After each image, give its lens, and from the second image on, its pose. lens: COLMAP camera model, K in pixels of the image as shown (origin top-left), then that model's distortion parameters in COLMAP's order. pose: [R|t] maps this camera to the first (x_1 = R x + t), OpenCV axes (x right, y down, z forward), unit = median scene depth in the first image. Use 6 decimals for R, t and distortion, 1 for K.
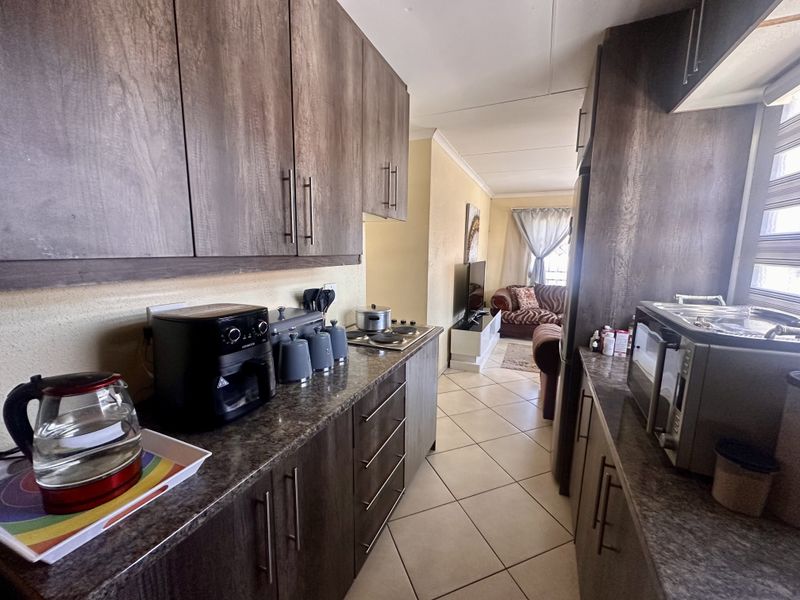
lens RADIAL K [[323.5, 0, 400.0], [0, 323.5, 300.0], [0, 0, 1]] dist [-0.003963, -0.000004]
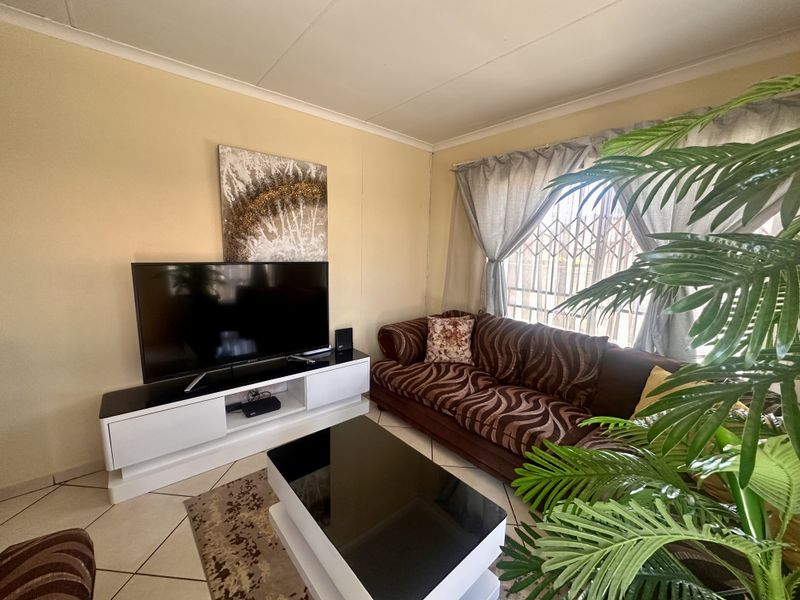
lens RADIAL K [[323.5, 0, 400.0], [0, 323.5, 300.0], [0, 0, 1]] dist [-0.003963, -0.000004]
pose [[0.905053, 0.076346, -0.418391, 0.518676], [-0.079617, 0.996779, 0.009664, -0.064764], [0.417781, 0.024564, 0.908216, 0.503396]]
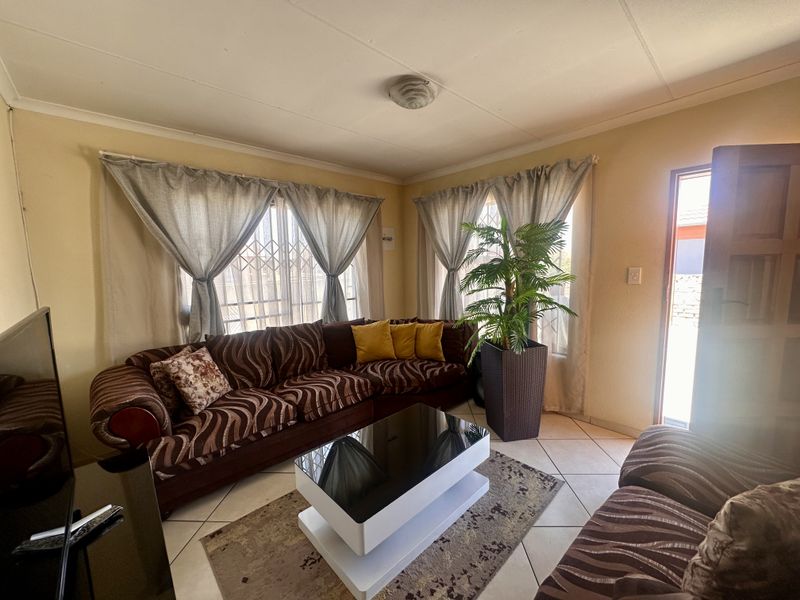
lens RADIAL K [[318.2, 0, 400.0], [0, 318.2, 300.0], [0, 0, 1]] dist [-0.001048, -0.000158]
pose [[0.397685, -0.128045, 0.908543, 0.133273], [0.163760, 0.984220, 0.067030, -0.087315], [-0.902790, 0.122126, 0.412378, 0.575614]]
